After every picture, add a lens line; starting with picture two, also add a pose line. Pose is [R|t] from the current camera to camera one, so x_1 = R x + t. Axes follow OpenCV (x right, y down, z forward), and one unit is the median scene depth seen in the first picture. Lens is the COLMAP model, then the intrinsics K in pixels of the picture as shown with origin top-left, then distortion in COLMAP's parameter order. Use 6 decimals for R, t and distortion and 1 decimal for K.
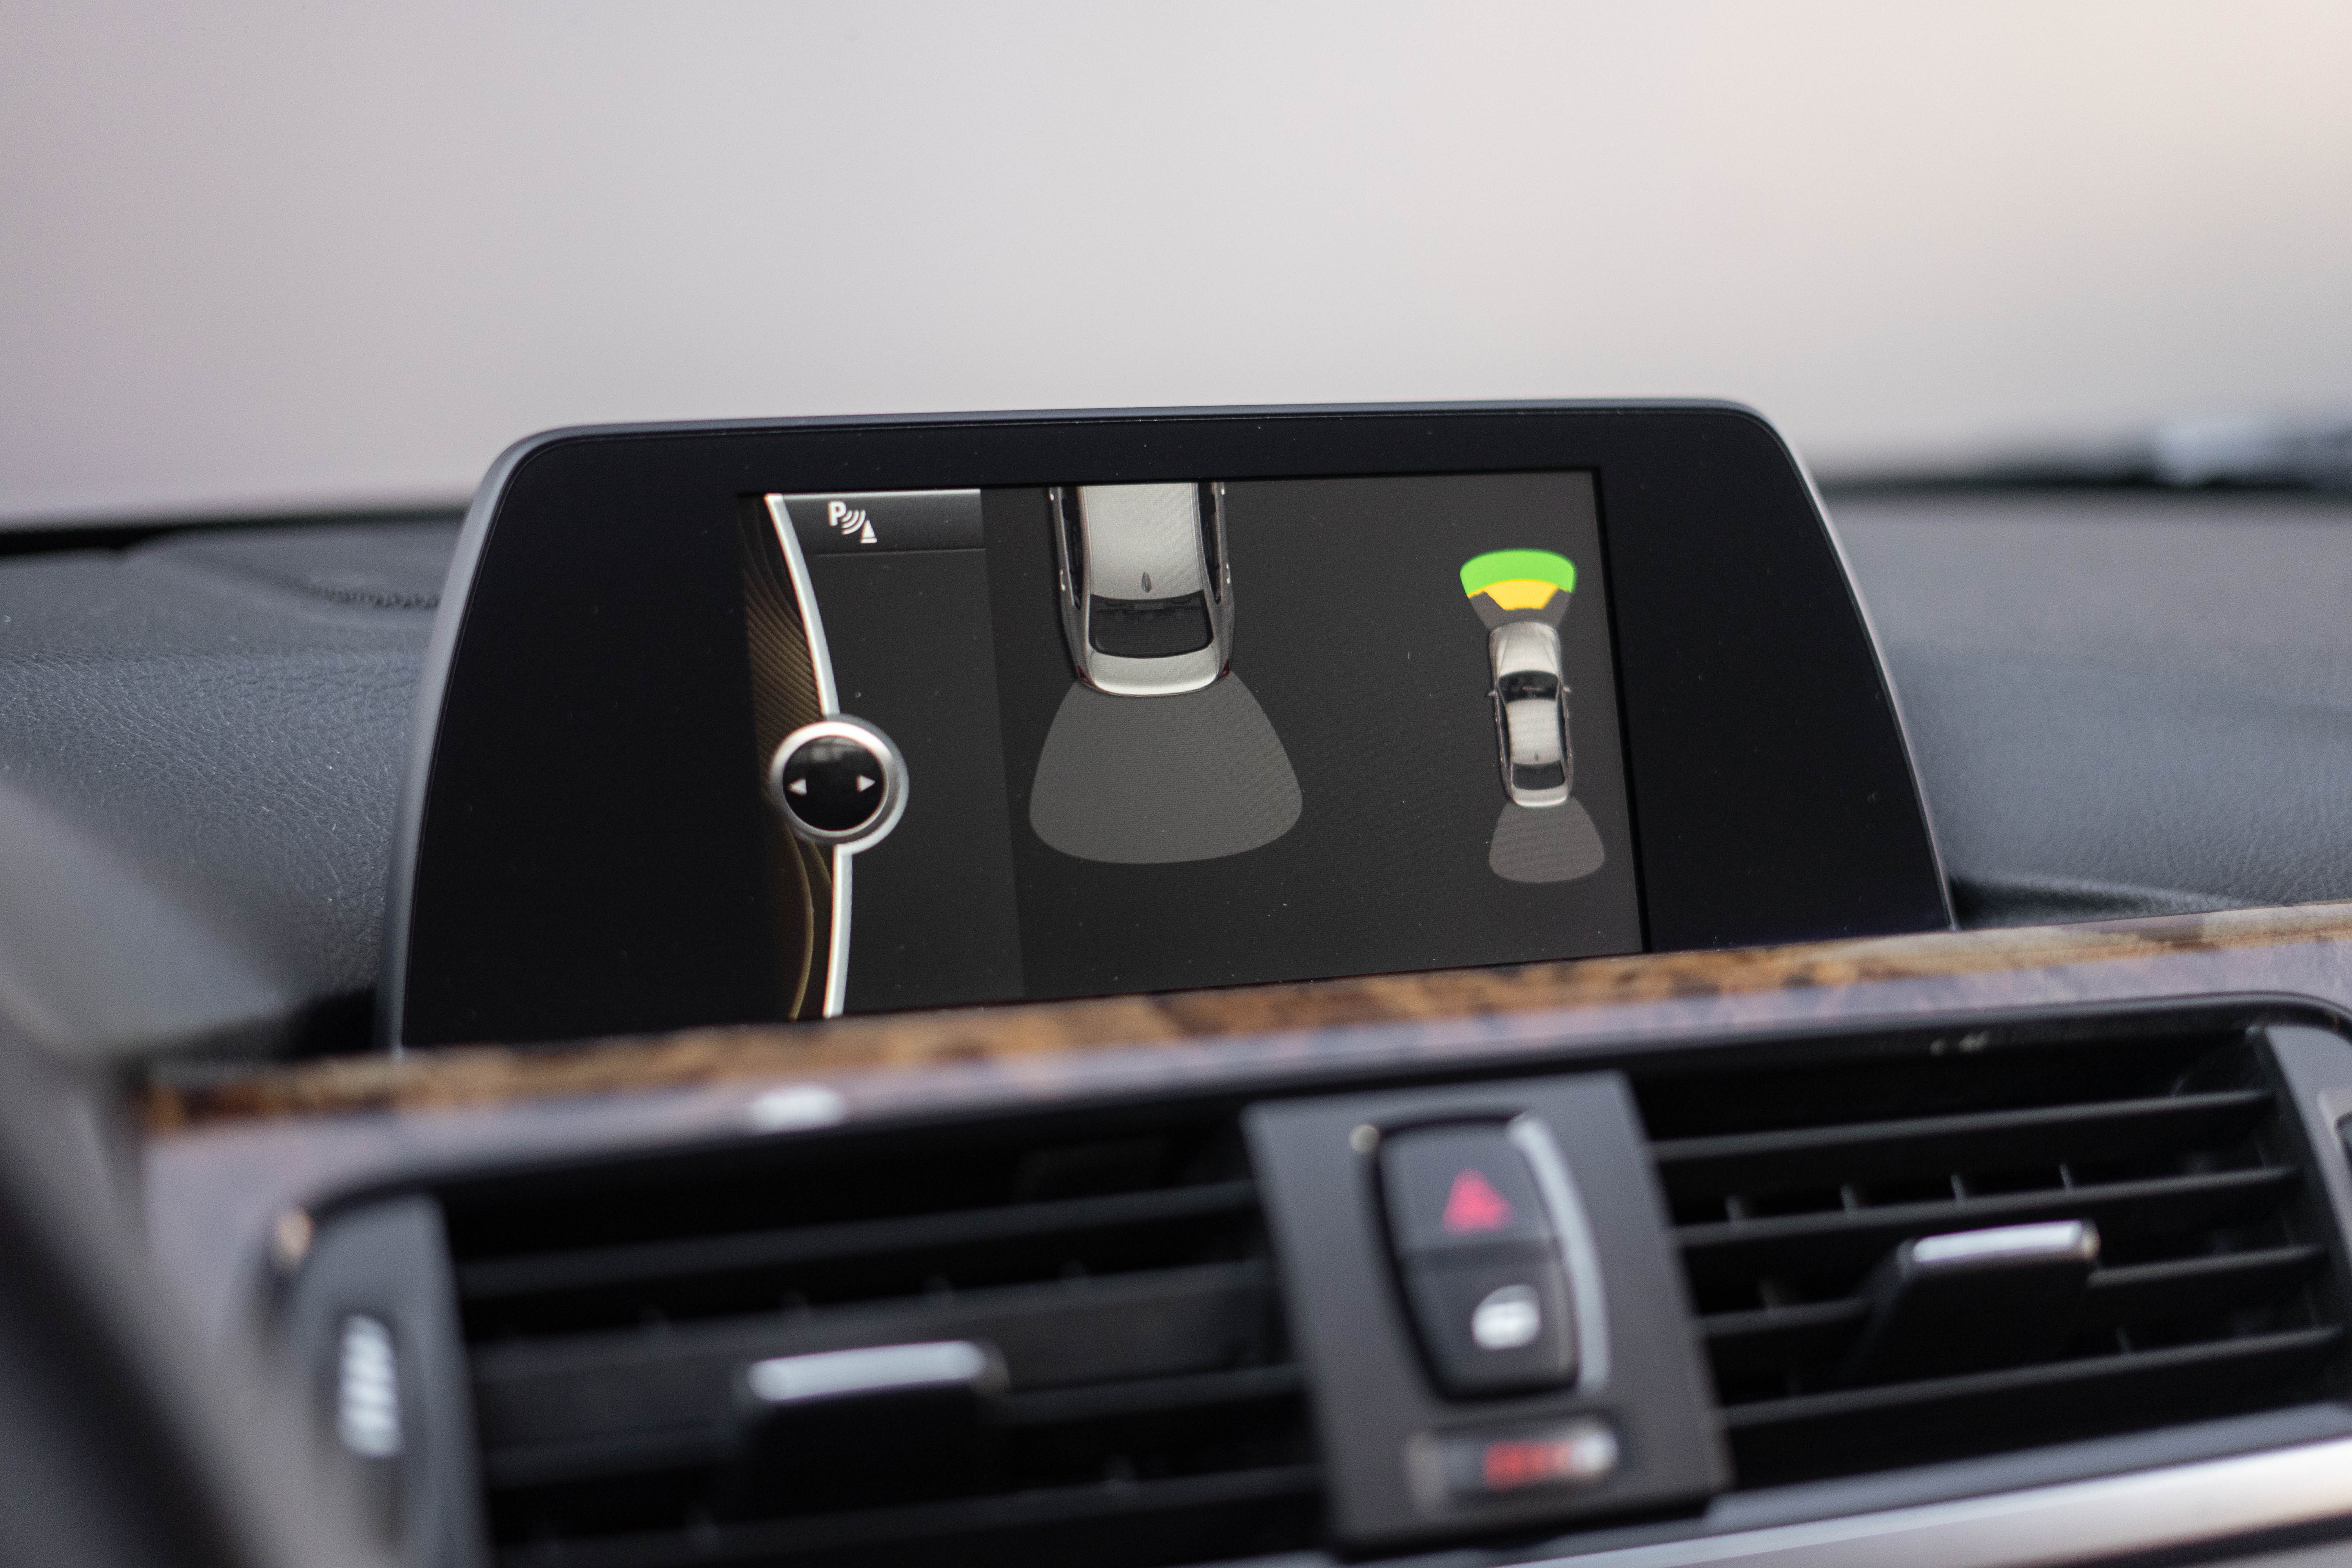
lens RADIAL K [[3745.2, 0, 1191.6], [0, 3745.2, 762.1], [0, 0, 1]] dist [-0.070965, 0.000000]
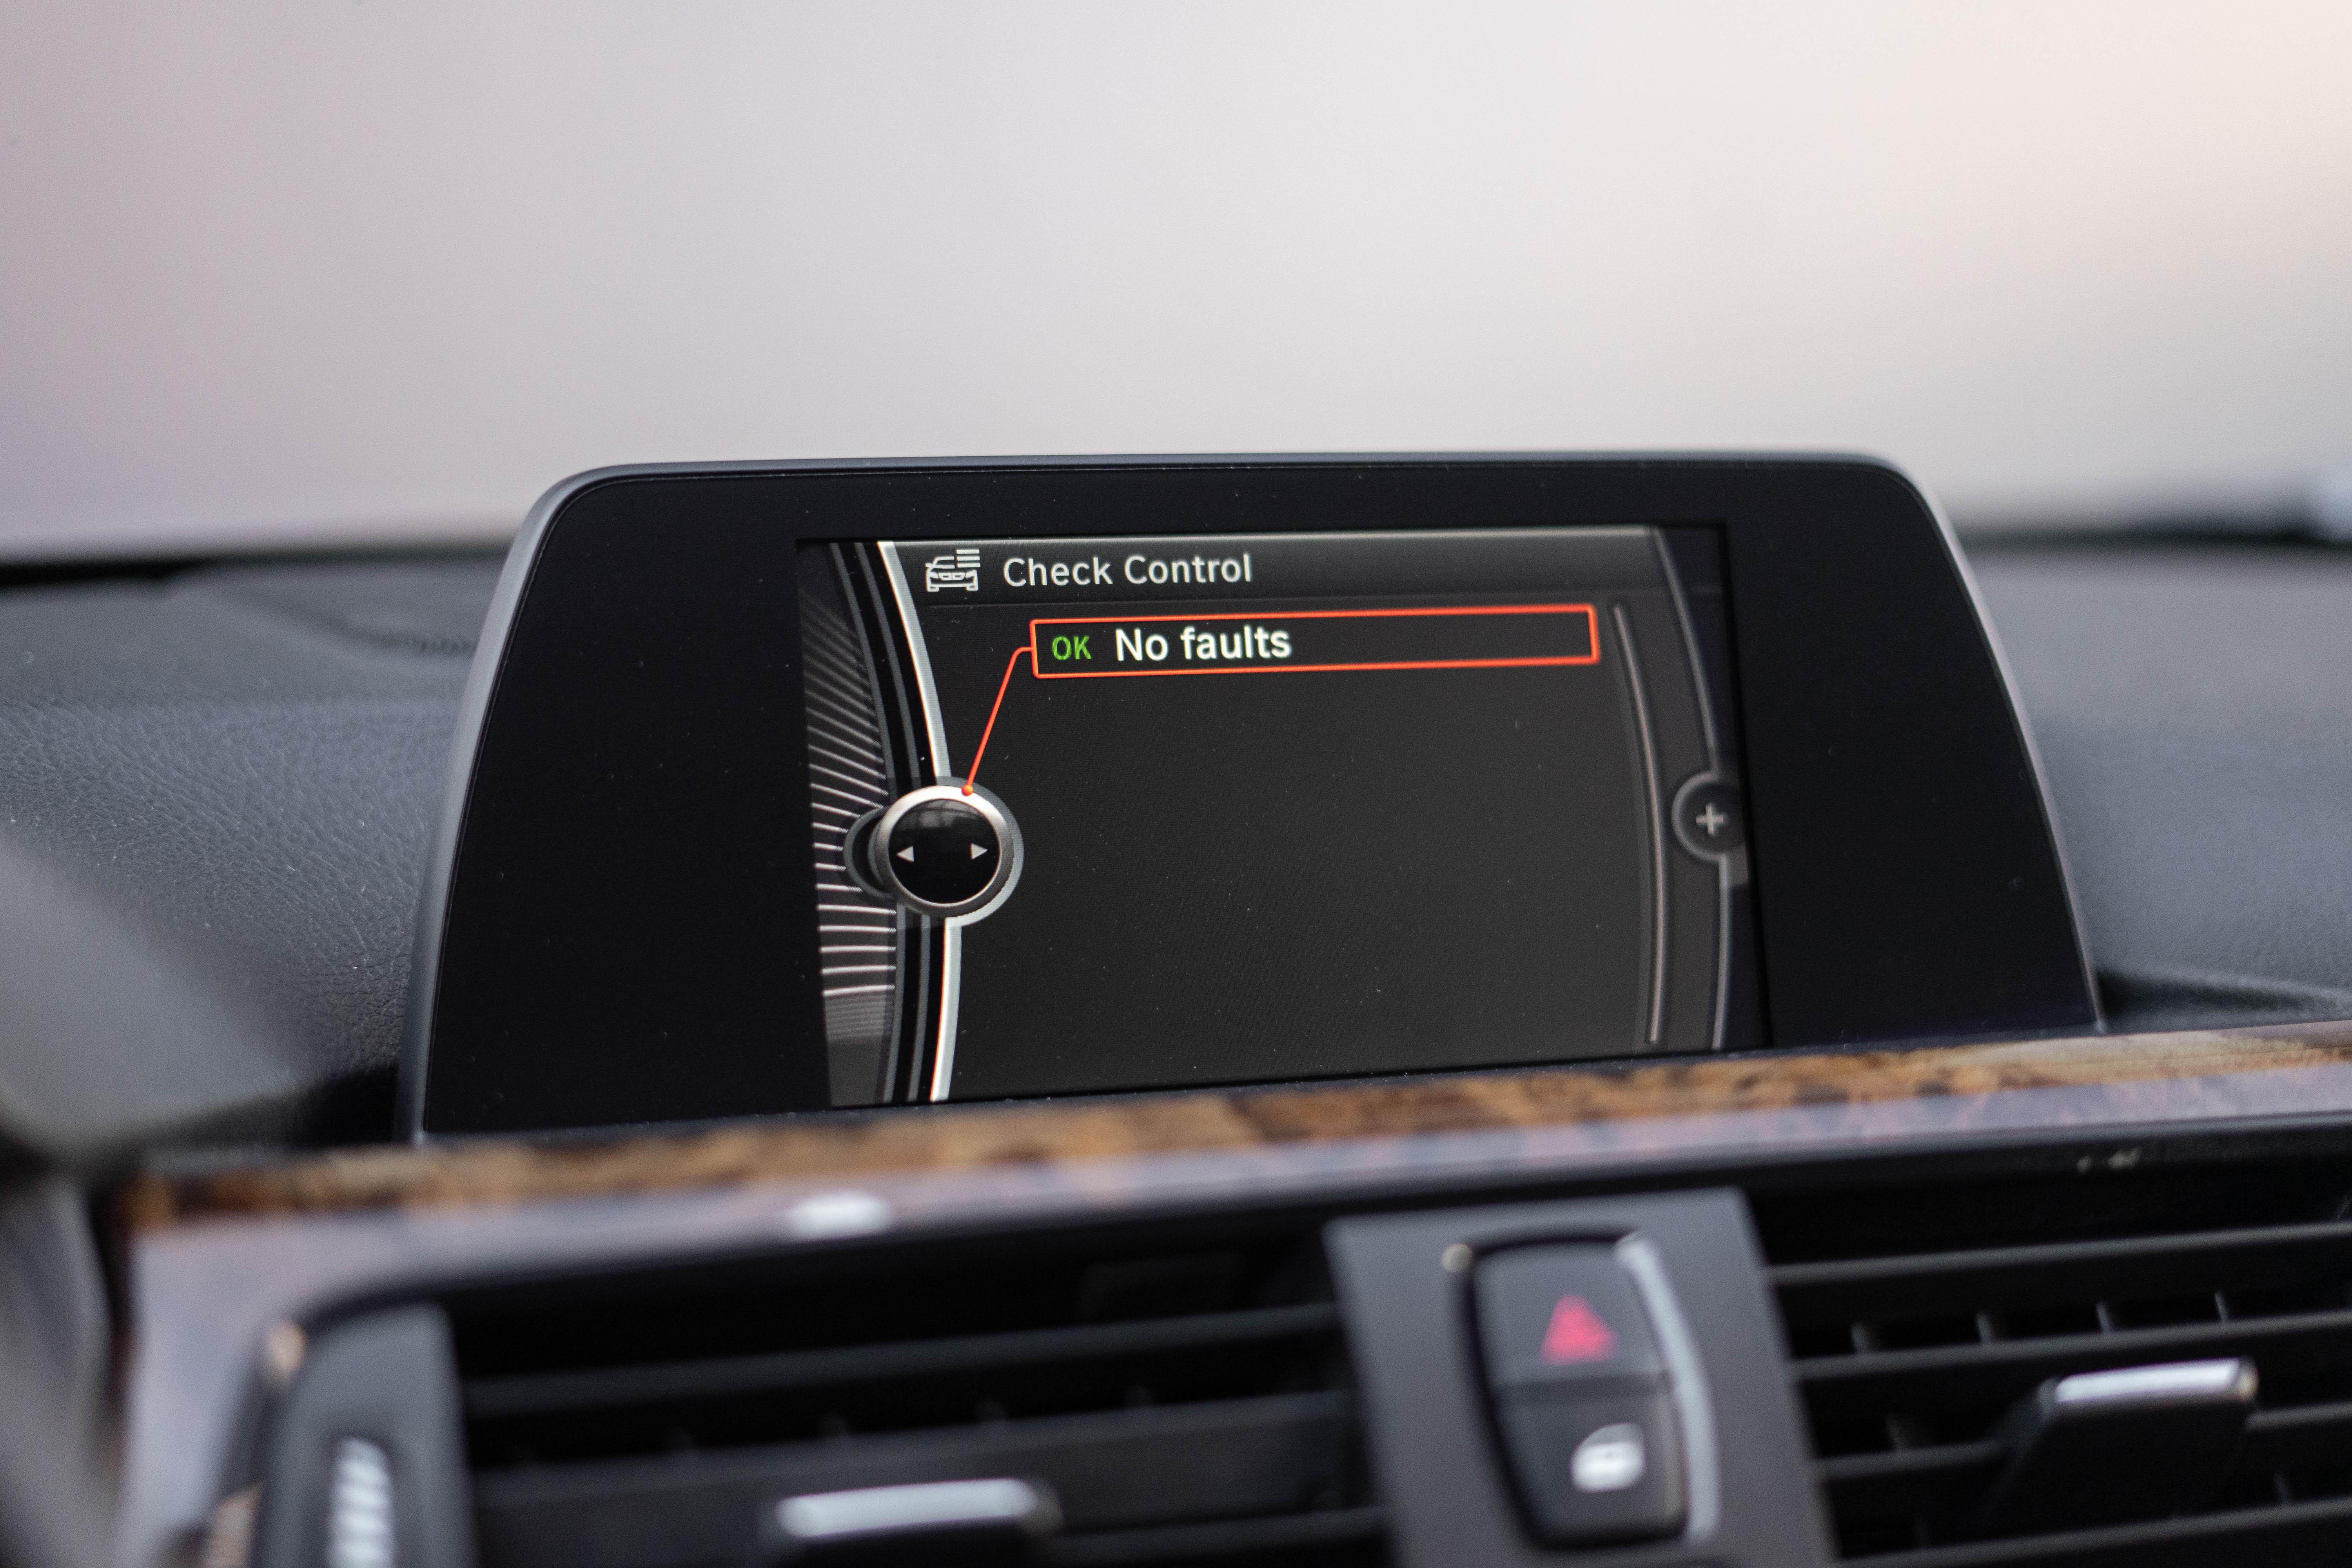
lens RADIAL K [[3745.2, 0, 1182.9], [0, 3745.2, 796.2], [0, 0, 1]] dist [-0.070965, 0.000000]
pose [[0.999302, 0.017730, -0.032869, 0.006859], [-0.017653, 0.999841, 0.002621, -0.013225], [0.032910, -0.002038, 0.999456, 0.078939]]
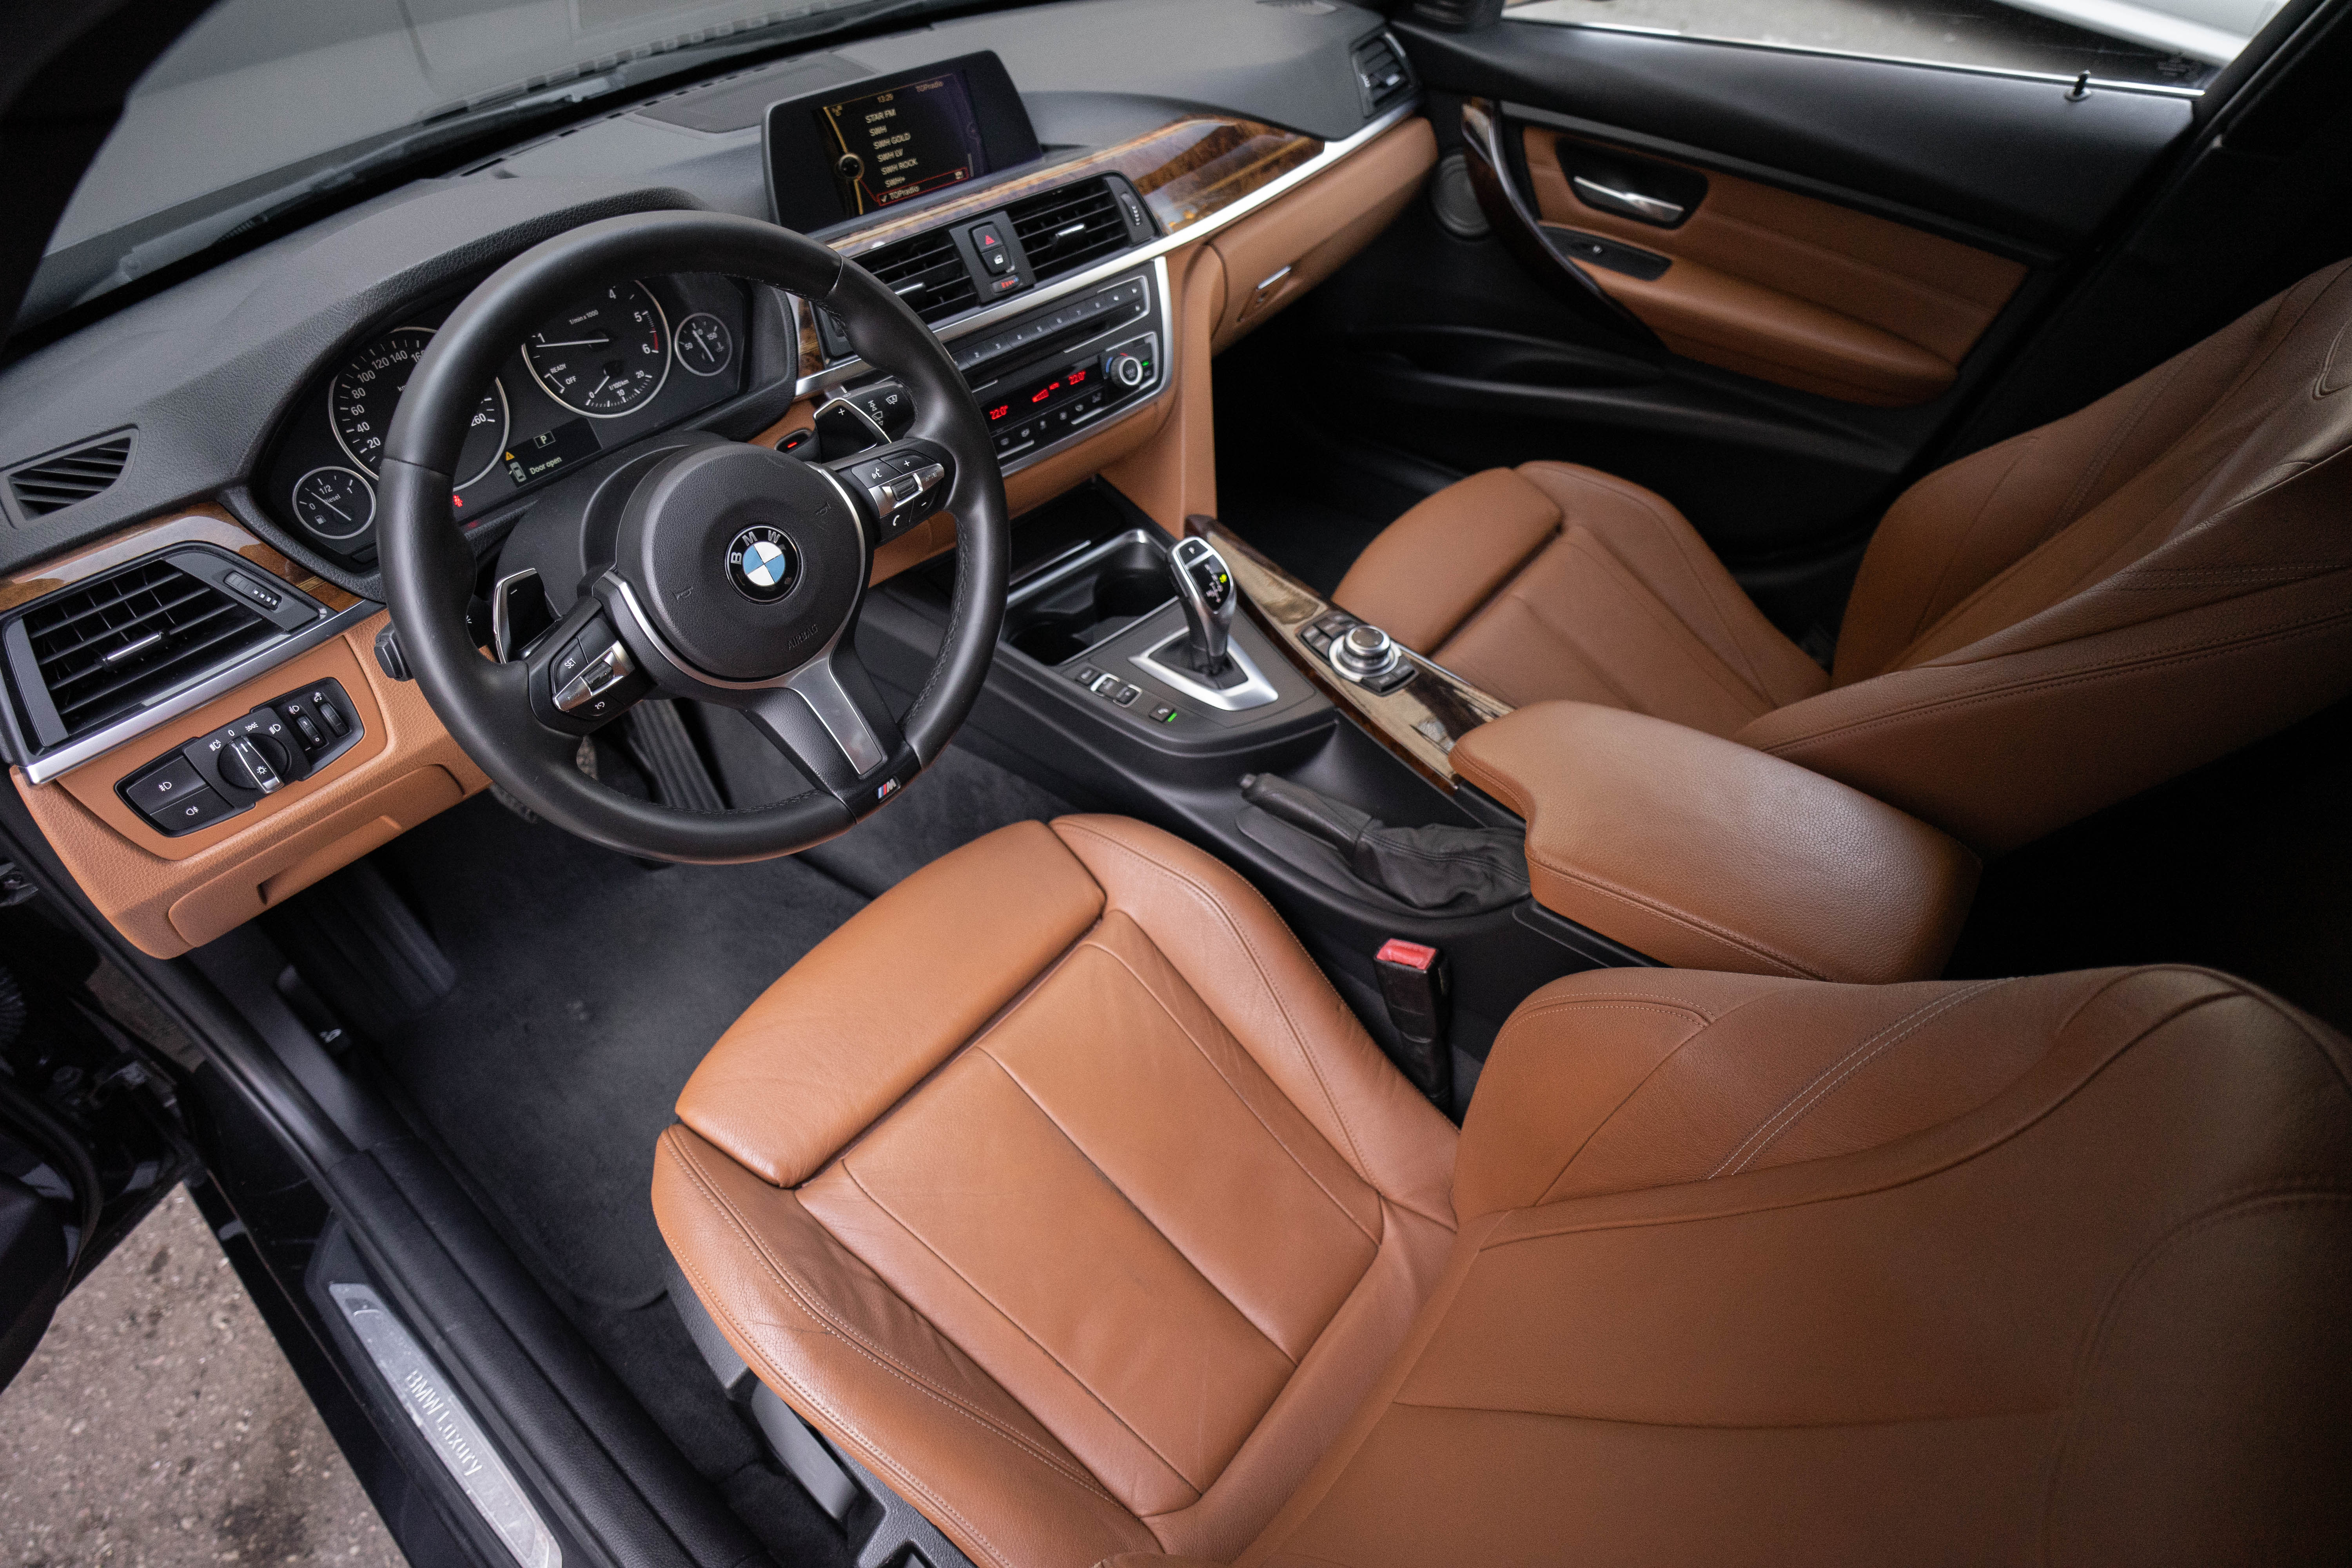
lens RADIAL K [[1237.1, 0, 1197.5], [0, 1237.1, 781.4], [0, 0, 1]] dist [-0.050450, 0.022068]
pose [[0.917295, -0.288384, 0.274599, -0.387655], [0.067808, 0.792634, 0.605915, -0.343465], [-0.392393, -0.537183, 0.746634, -1.009204]]
